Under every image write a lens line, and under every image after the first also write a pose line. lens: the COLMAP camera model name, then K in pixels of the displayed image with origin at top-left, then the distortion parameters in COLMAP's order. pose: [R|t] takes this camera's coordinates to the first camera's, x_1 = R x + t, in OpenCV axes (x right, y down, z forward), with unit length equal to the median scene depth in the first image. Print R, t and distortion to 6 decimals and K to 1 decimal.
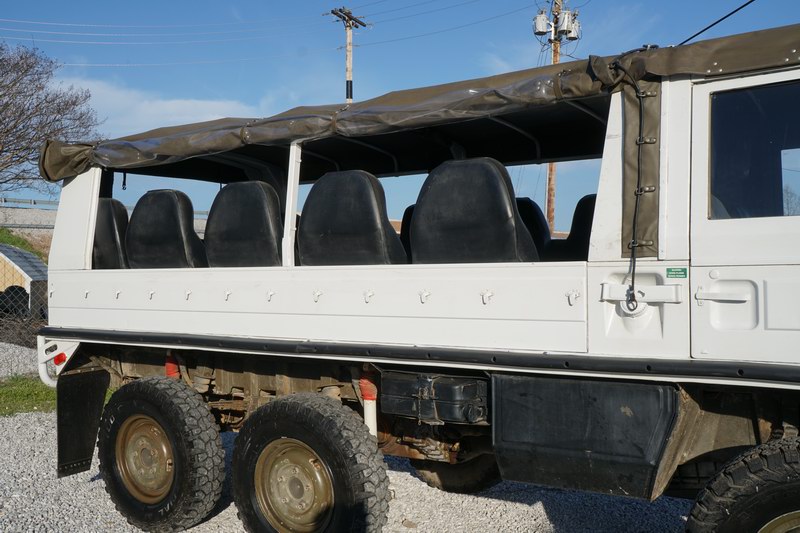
lens RADIAL K [[799.0, 0, 399.2], [0, 799.0, 258.0], [0, 0, 1]] dist [-0.021522, 0.000000]
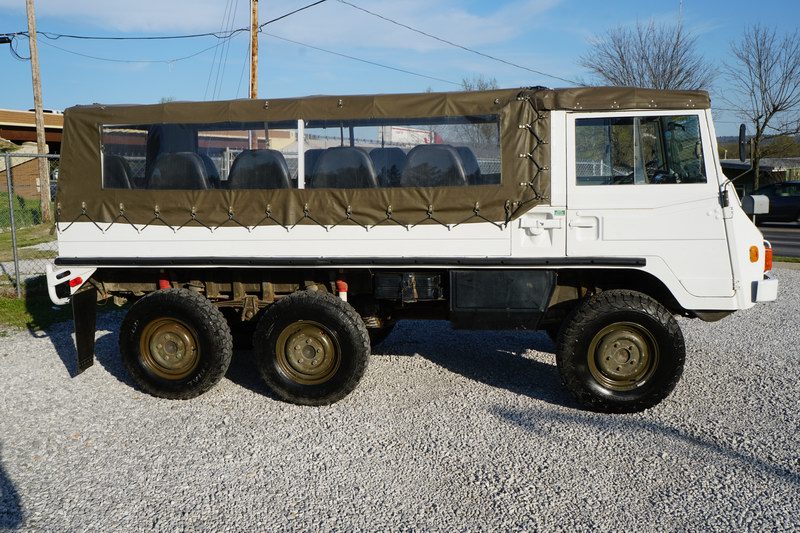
lens RADIAL K [[777.8, 0, 408.7], [0, 777.8, 272.5], [0, 0, 1]] dist [-0.062409, 0.000000]
pose [[0.905762, -0.069553, 0.418040, -0.757620], [0.003289, 0.987564, 0.157182, -0.131114], [-0.423774, -0.140994, 0.894727, -0.535667]]
